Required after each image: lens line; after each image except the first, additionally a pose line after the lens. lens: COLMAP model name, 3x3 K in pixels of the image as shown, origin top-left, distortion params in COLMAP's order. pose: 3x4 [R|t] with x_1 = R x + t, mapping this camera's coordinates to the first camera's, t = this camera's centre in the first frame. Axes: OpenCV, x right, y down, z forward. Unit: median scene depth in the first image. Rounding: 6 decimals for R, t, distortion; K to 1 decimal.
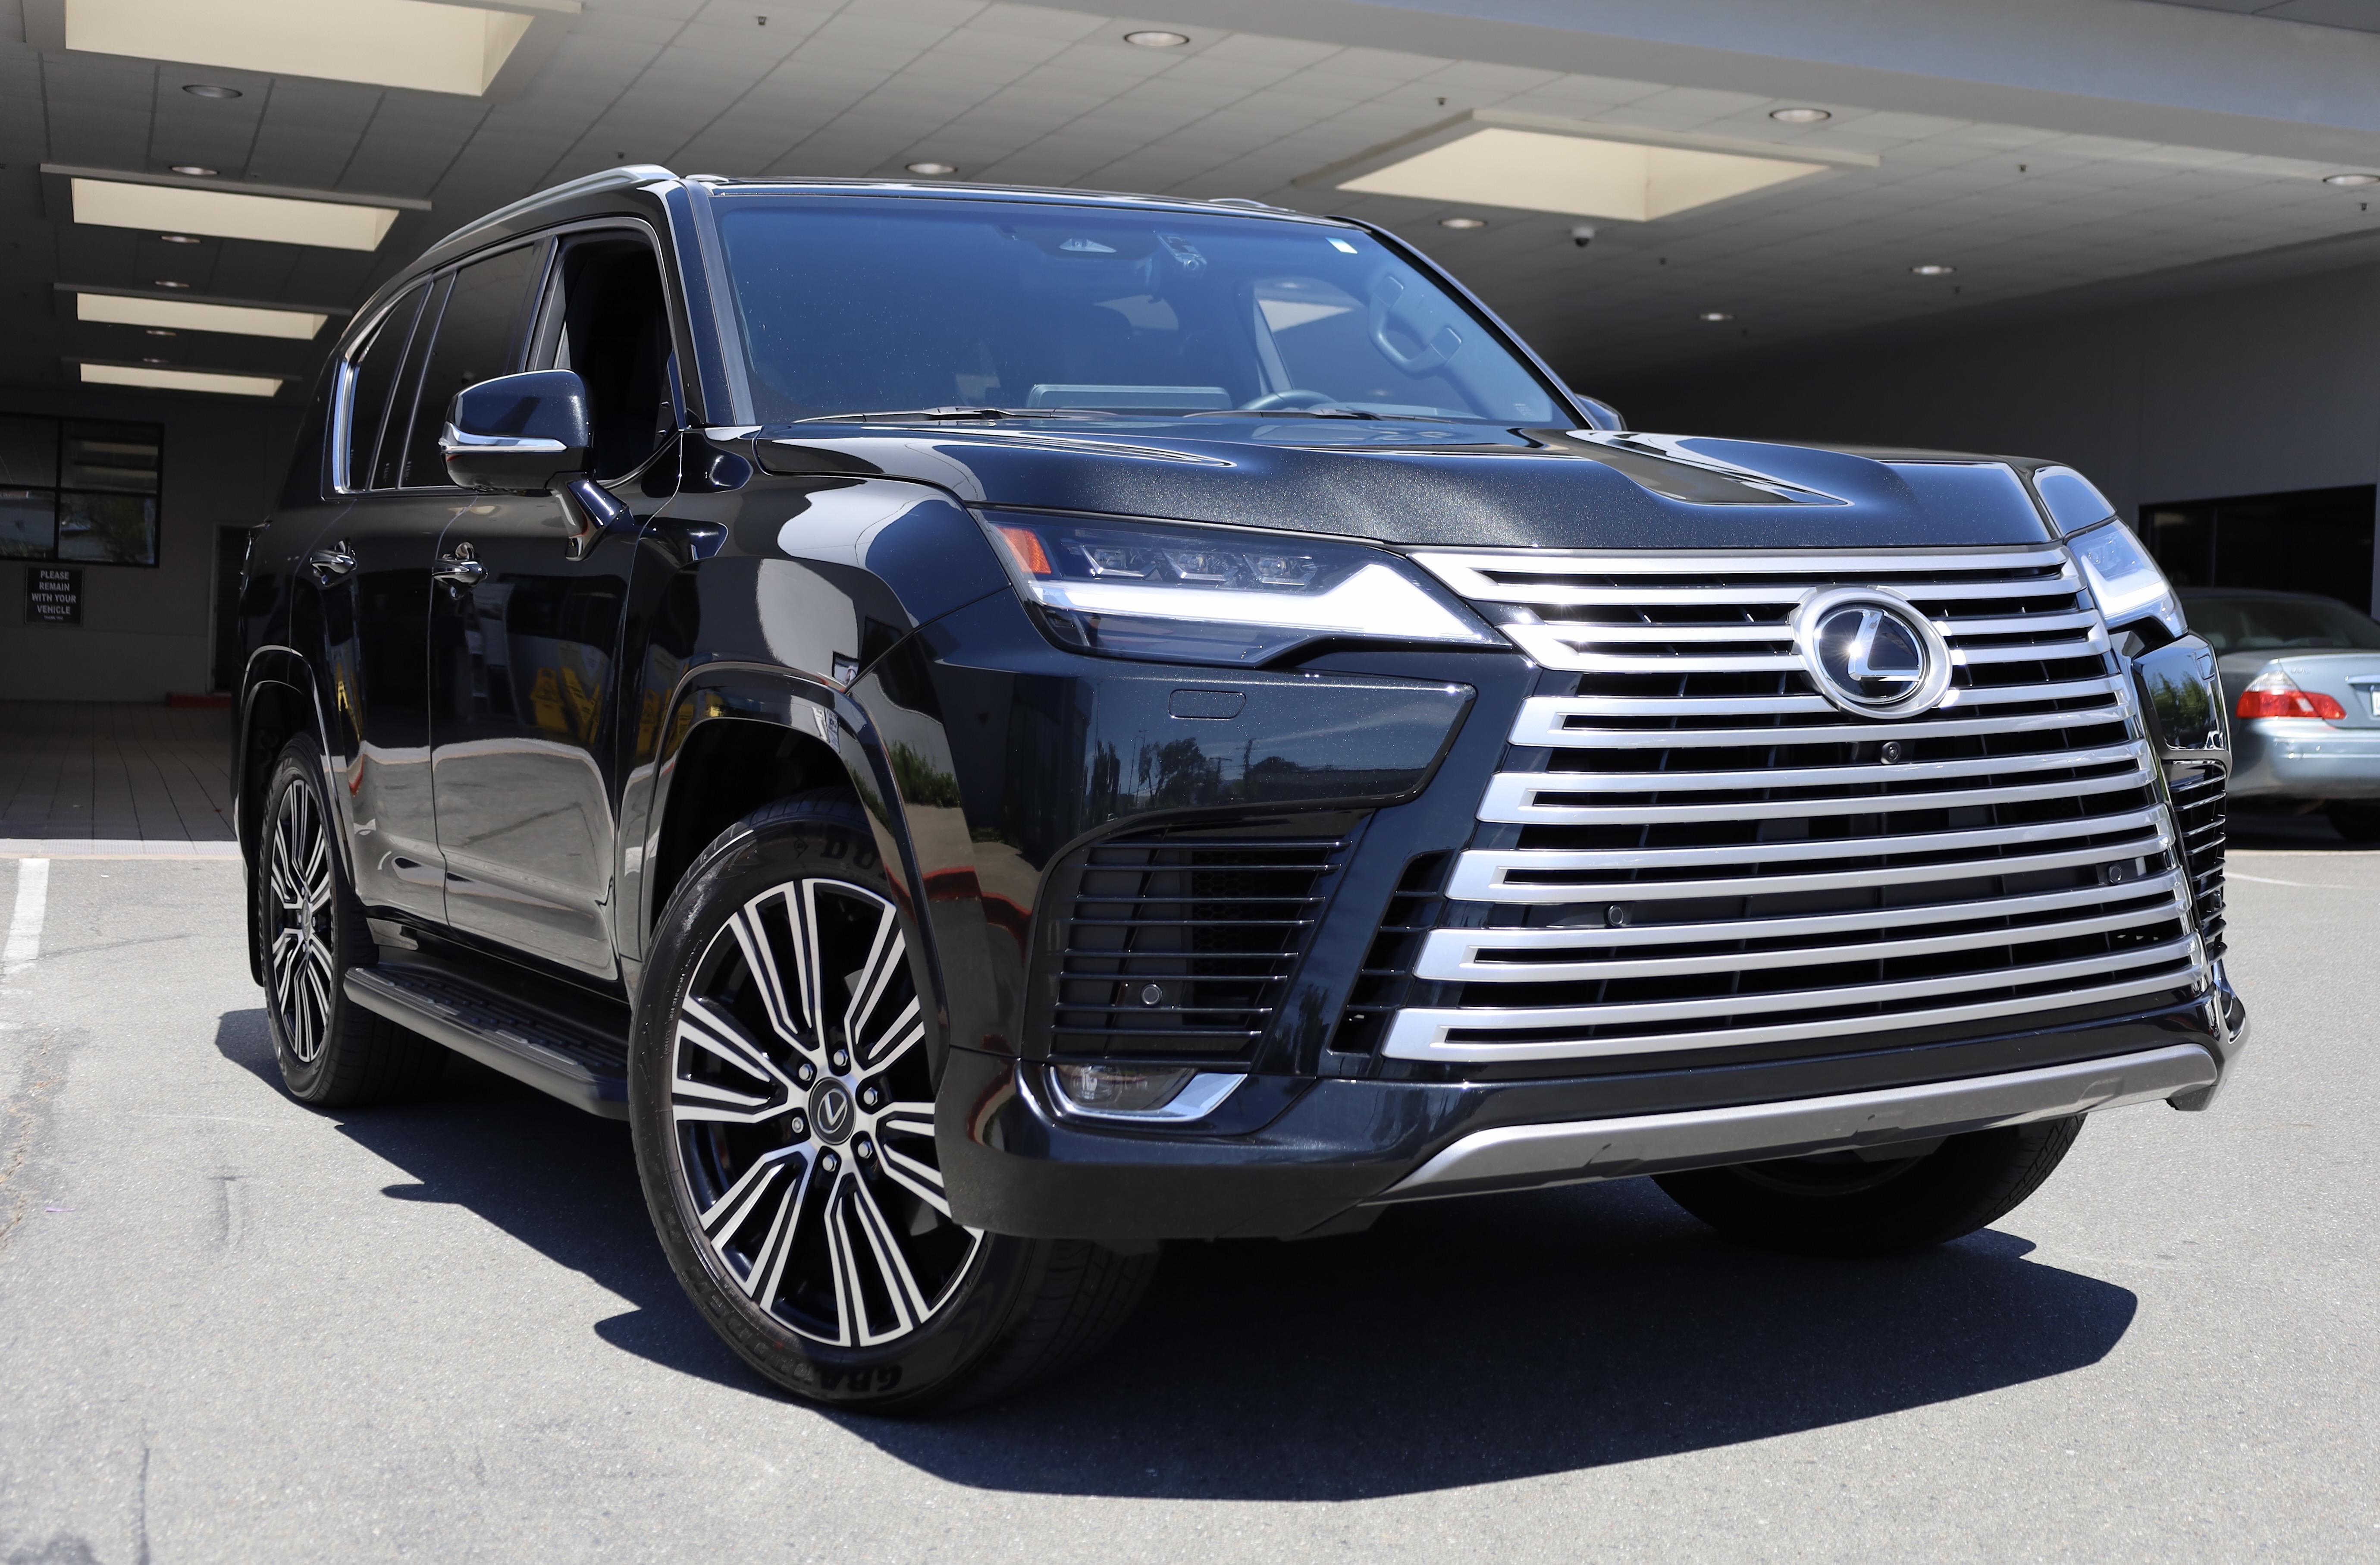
lens RADIAL K [[2944.8, 0, 1187.9], [0, 2944.8, 712.1], [0, 0, 1]] dist [-0.005998, 0.084686]
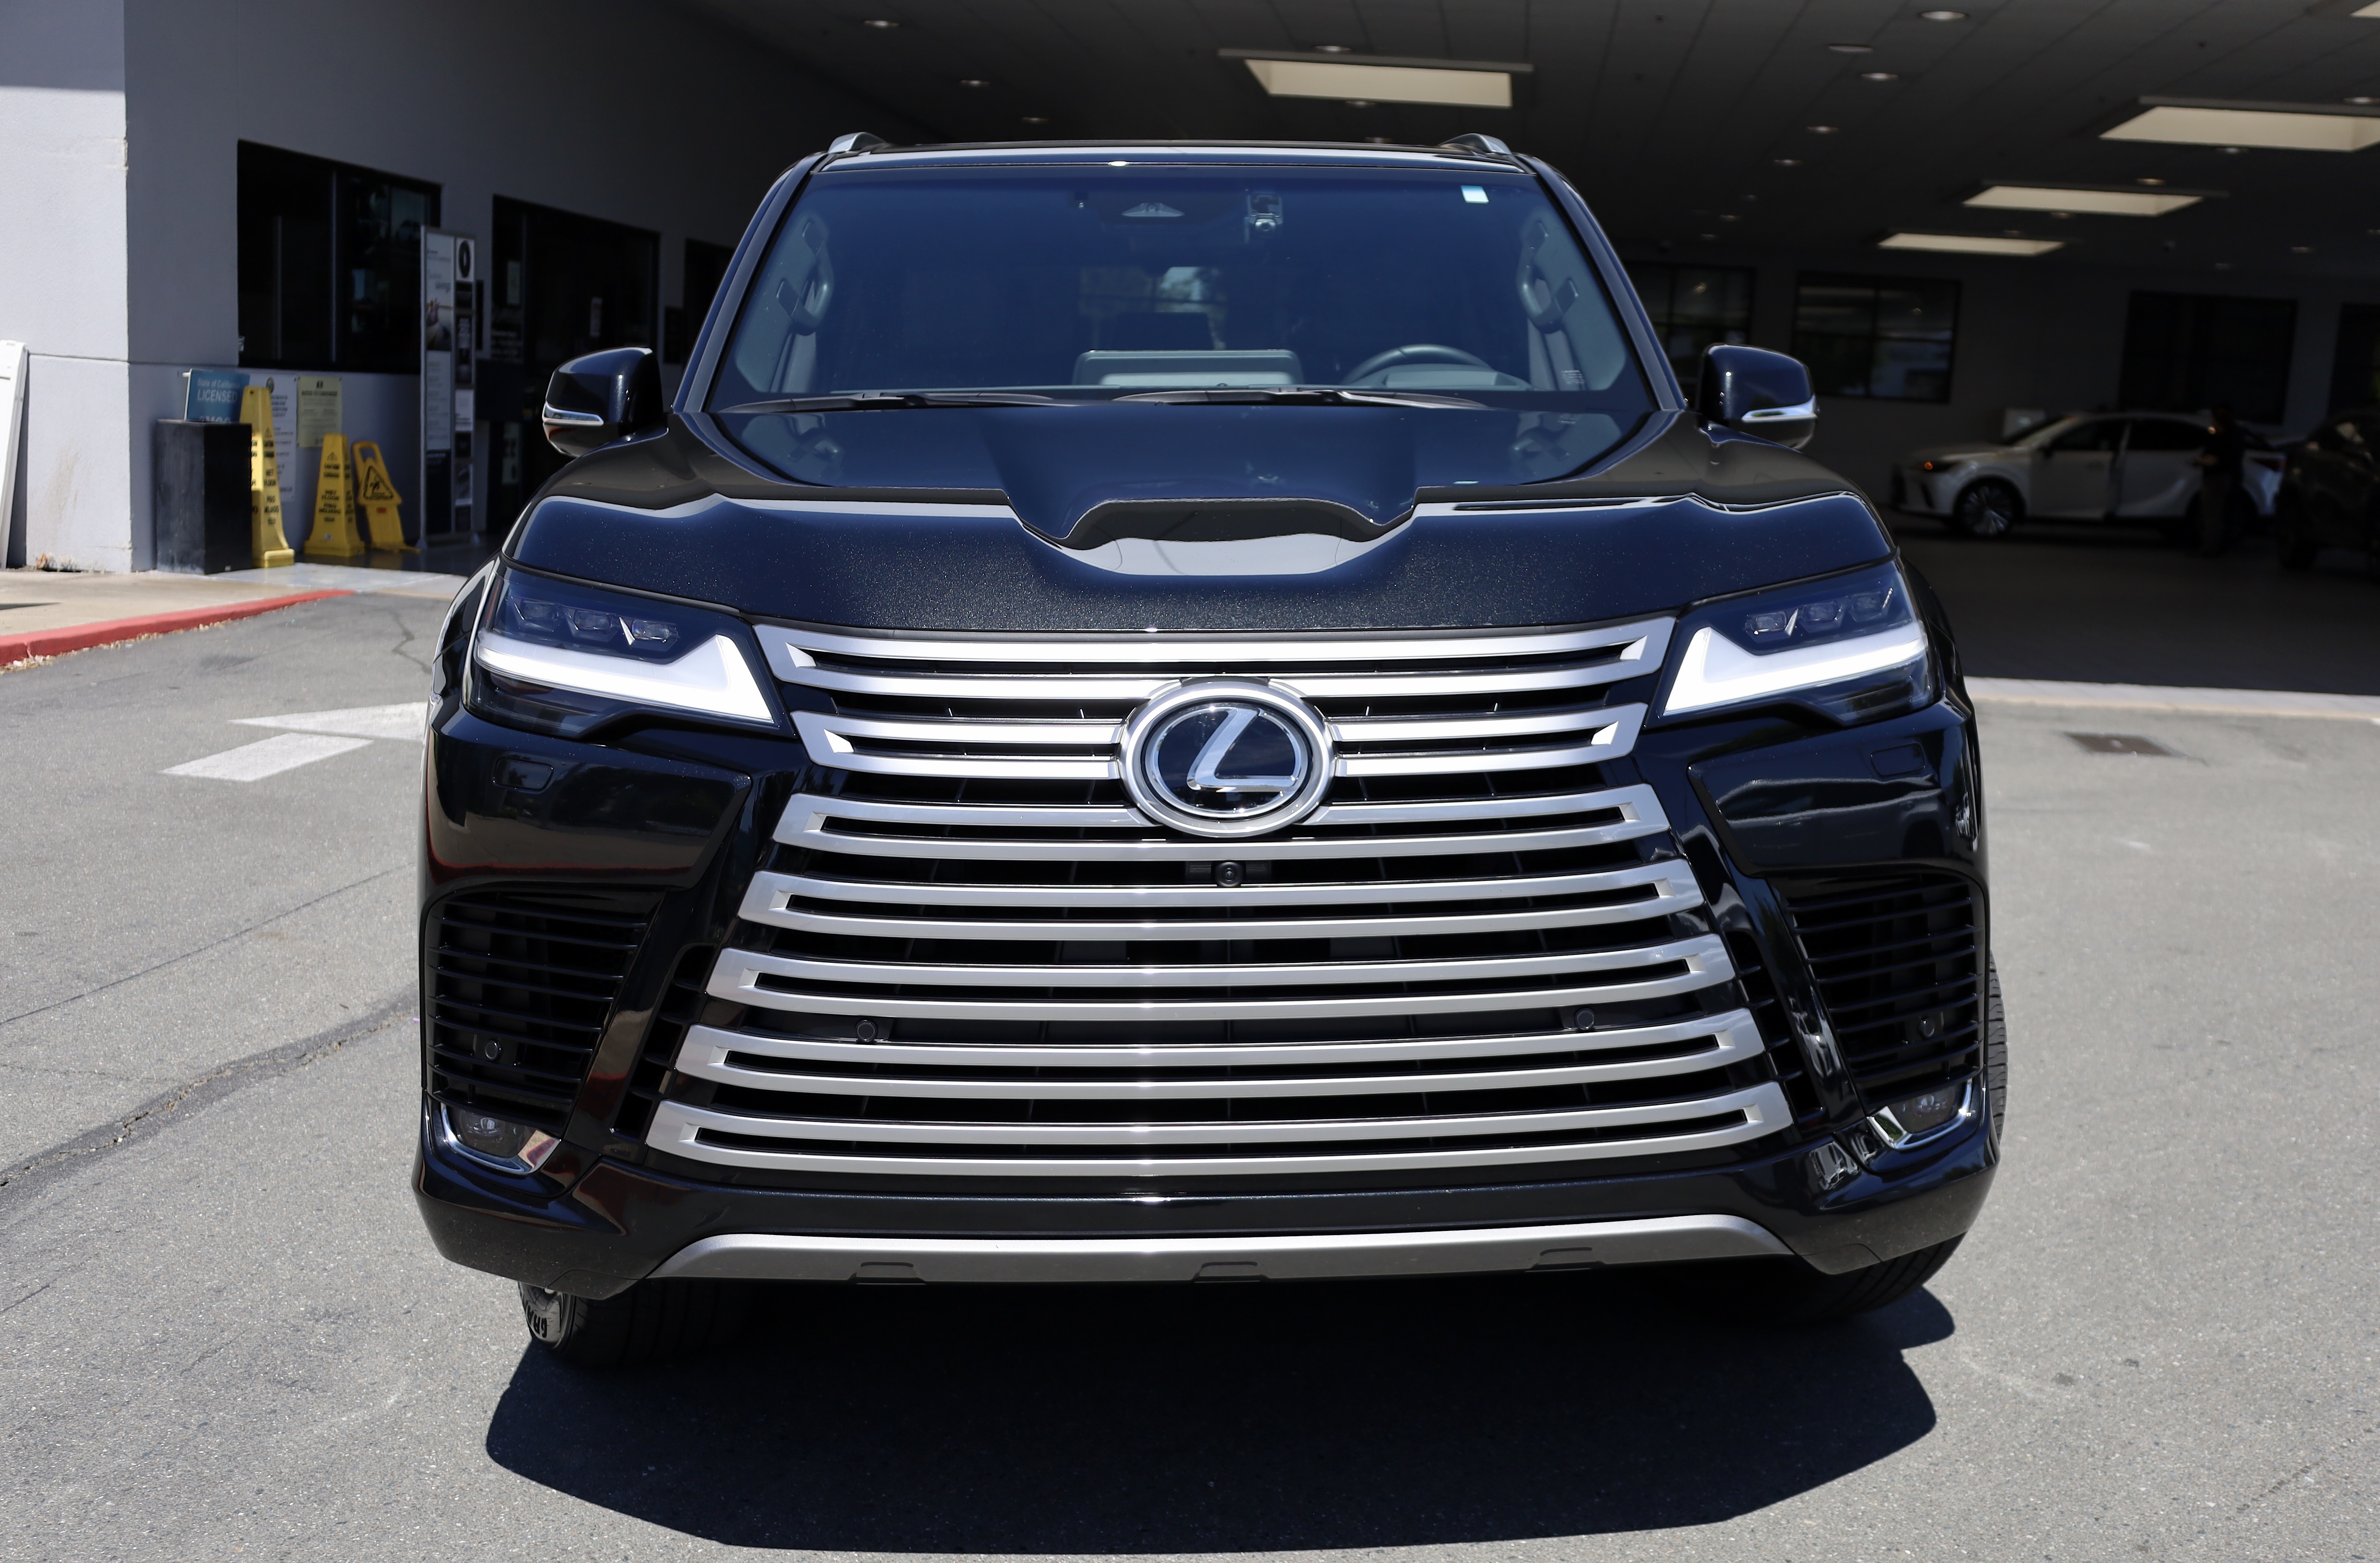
lens RADIAL K [[2497.9, 0, 1280.6], [0, 2497.9, 788.2], [0, 0, 1]] dist [-0.004184, 0.005198]
pose [[0.900576, 0.078613, -0.427531, 0.519393], [-0.024624, 0.991158, 0.130383, -0.100047], [0.434001, -0.106892, 0.894549, 0.305030]]
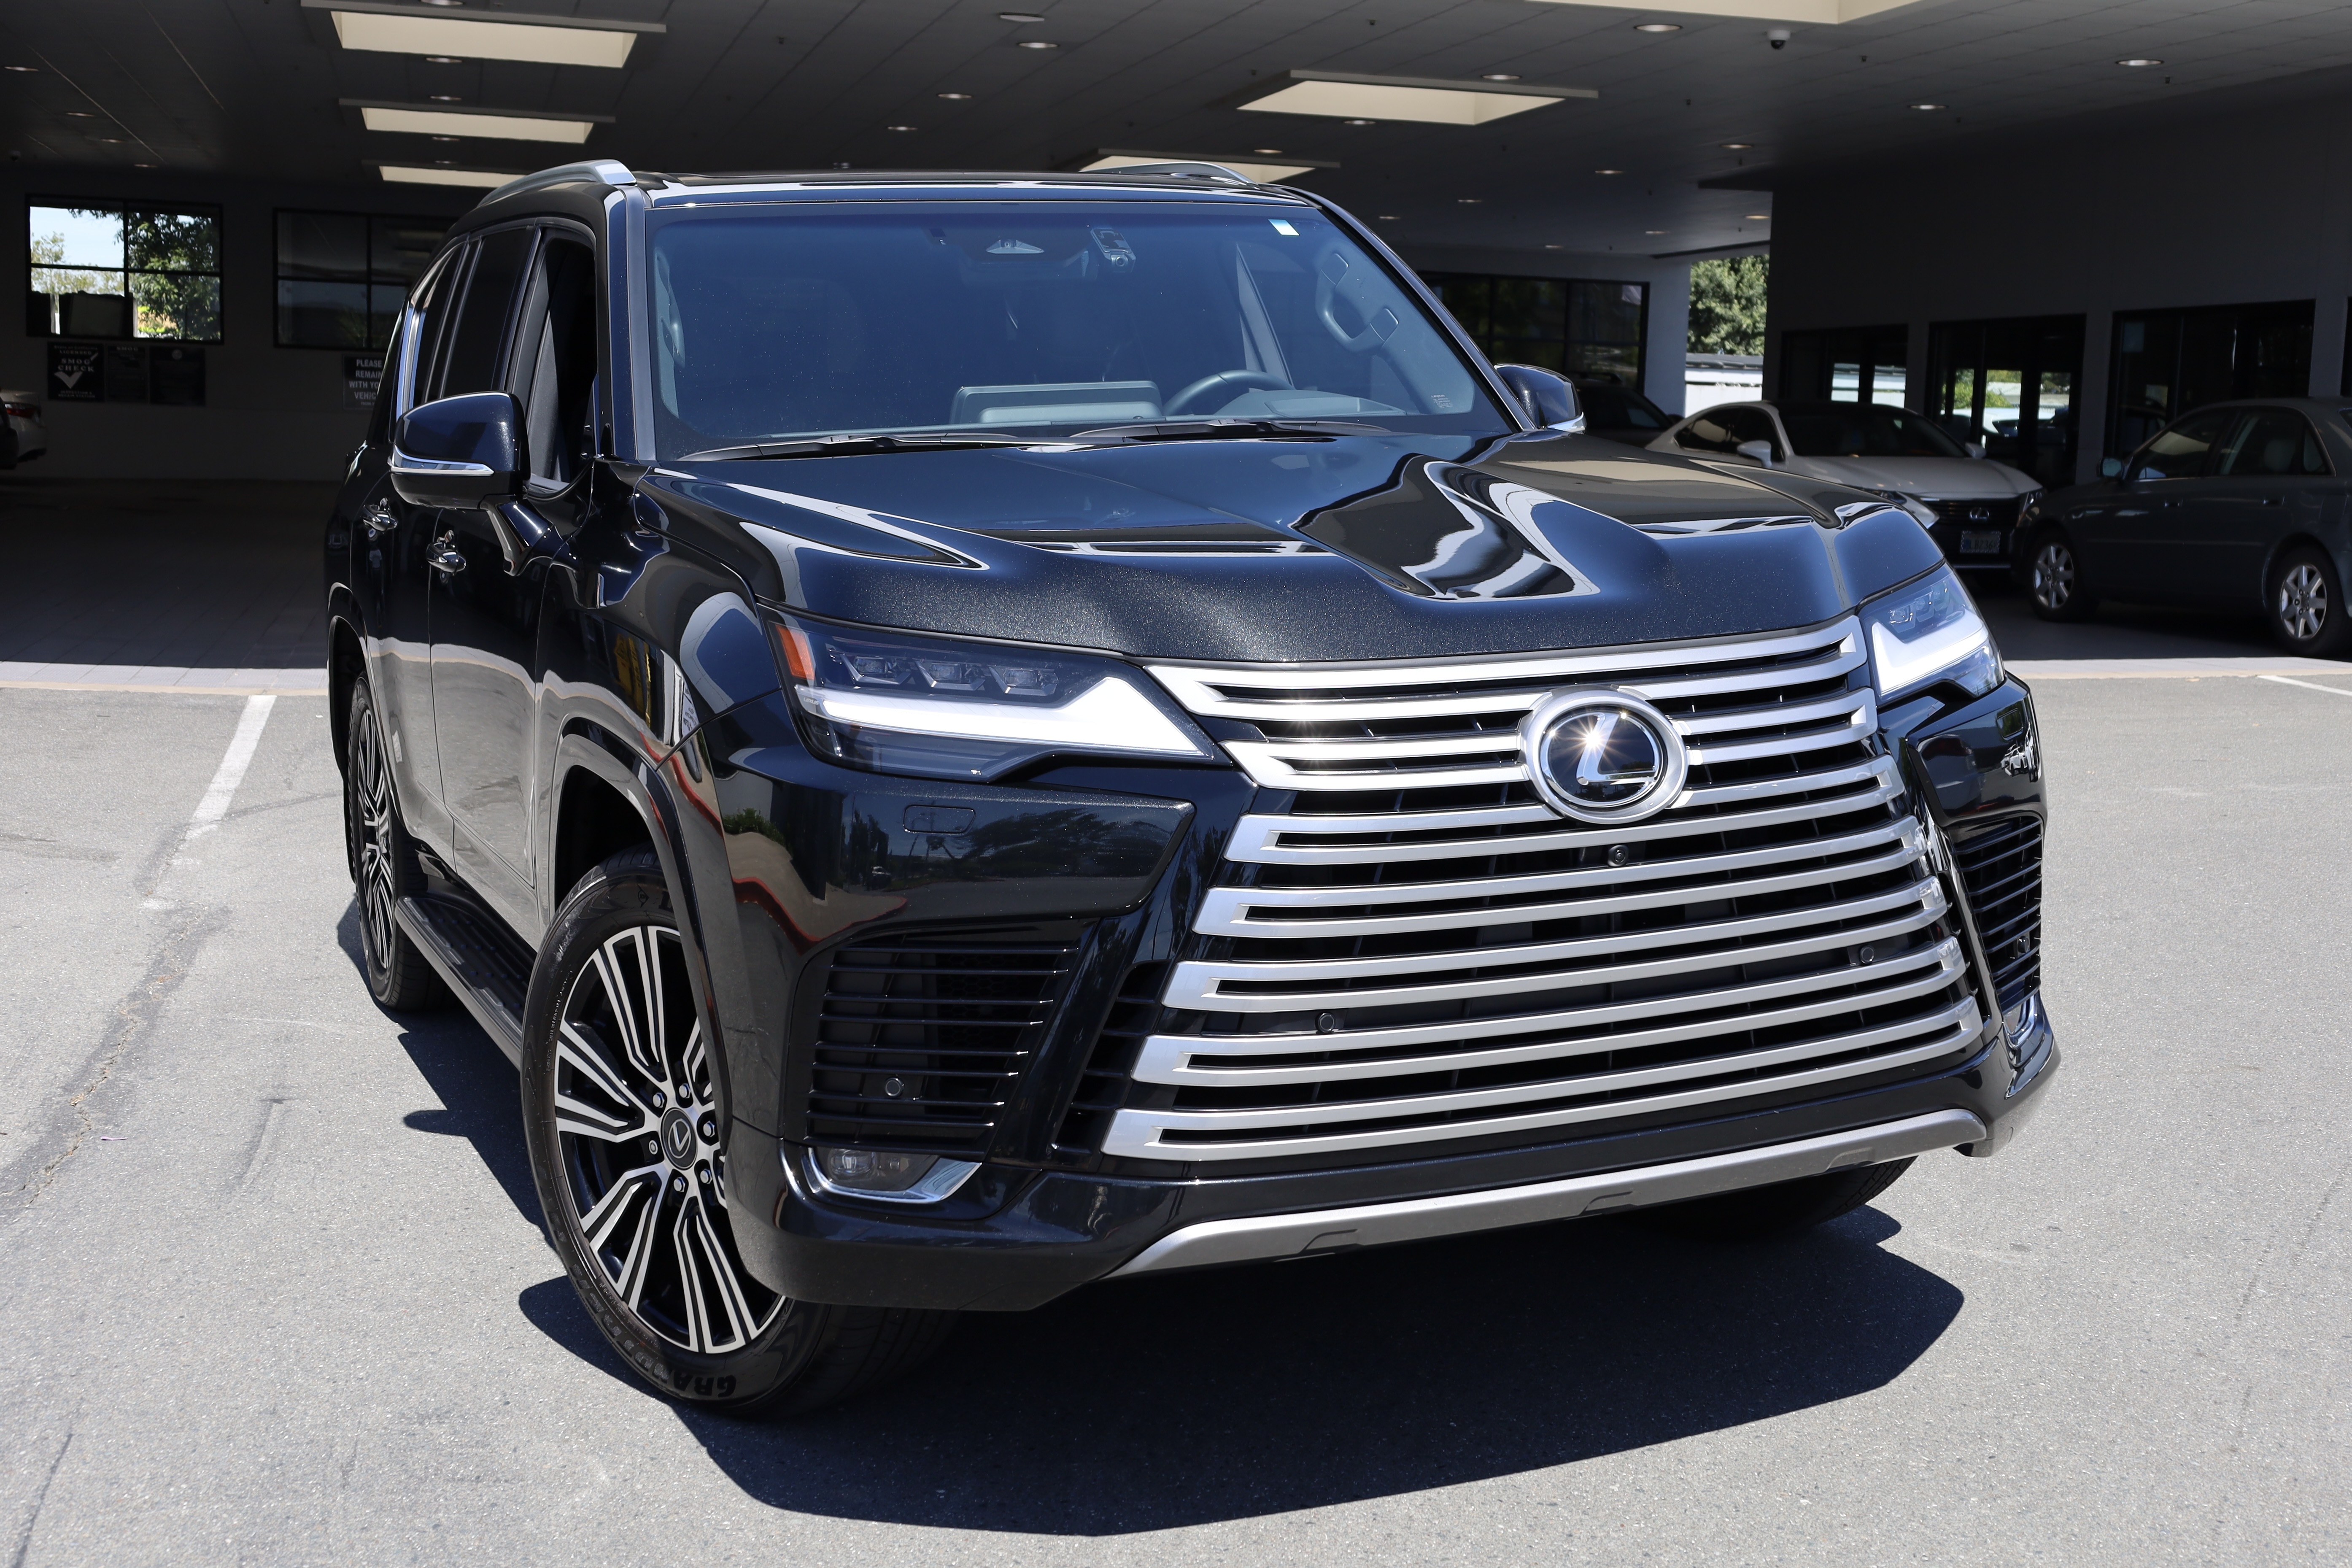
lens RADIAL K [[2800.7, 0, 1176.0], [0, 2800.7, 784.0], [0, 0, 1]] dist [0.012129, 0.033034]
pose [[0.994337, 0.006695, -0.106060, 0.171121], [0.005780, 0.993129, 0.116881, -0.114647], [0.106114, -0.116832, 0.987467, 0.017091]]
